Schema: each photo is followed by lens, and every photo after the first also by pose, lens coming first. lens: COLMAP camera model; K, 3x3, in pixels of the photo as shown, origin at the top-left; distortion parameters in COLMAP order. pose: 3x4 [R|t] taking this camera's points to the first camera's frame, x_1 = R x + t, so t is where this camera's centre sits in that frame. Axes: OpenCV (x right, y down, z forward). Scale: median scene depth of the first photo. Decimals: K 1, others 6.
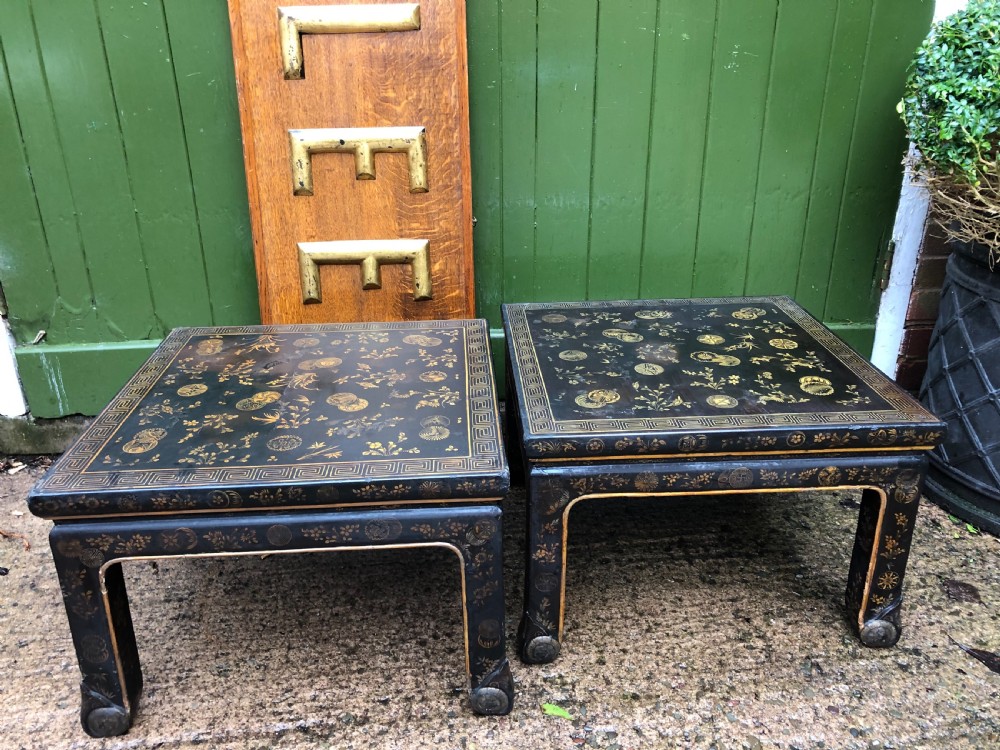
lens RADIAL K [[829.6, 0, 501.6], [0, 829.6, 367.8], [0, 0, 1]] dist [0.007407, 0.014764]
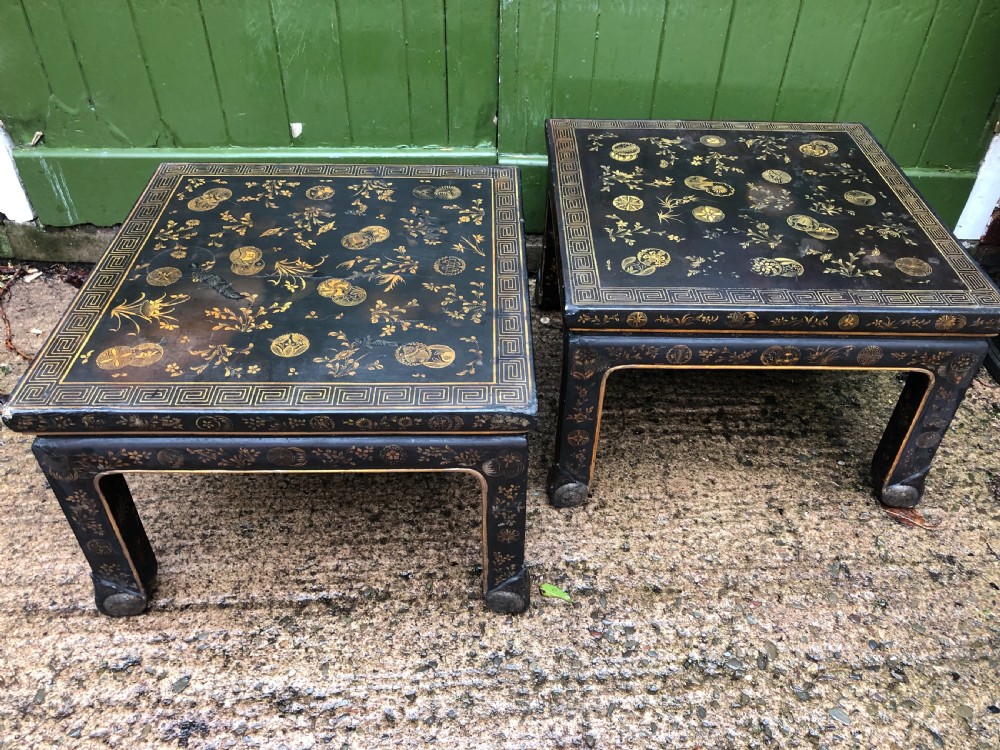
lens RADIAL K [[826.0, 0, 508.8], [0, 826.0, 371.9], [0, 0, 1]] dist [0.017633, -0.003053]
pose [[0.997554, 0.064937, -0.025855, -0.006740], [-0.053851, 0.949868, 0.307980, -0.136406], [0.044558, -0.305835, 0.951041, 0.118459]]
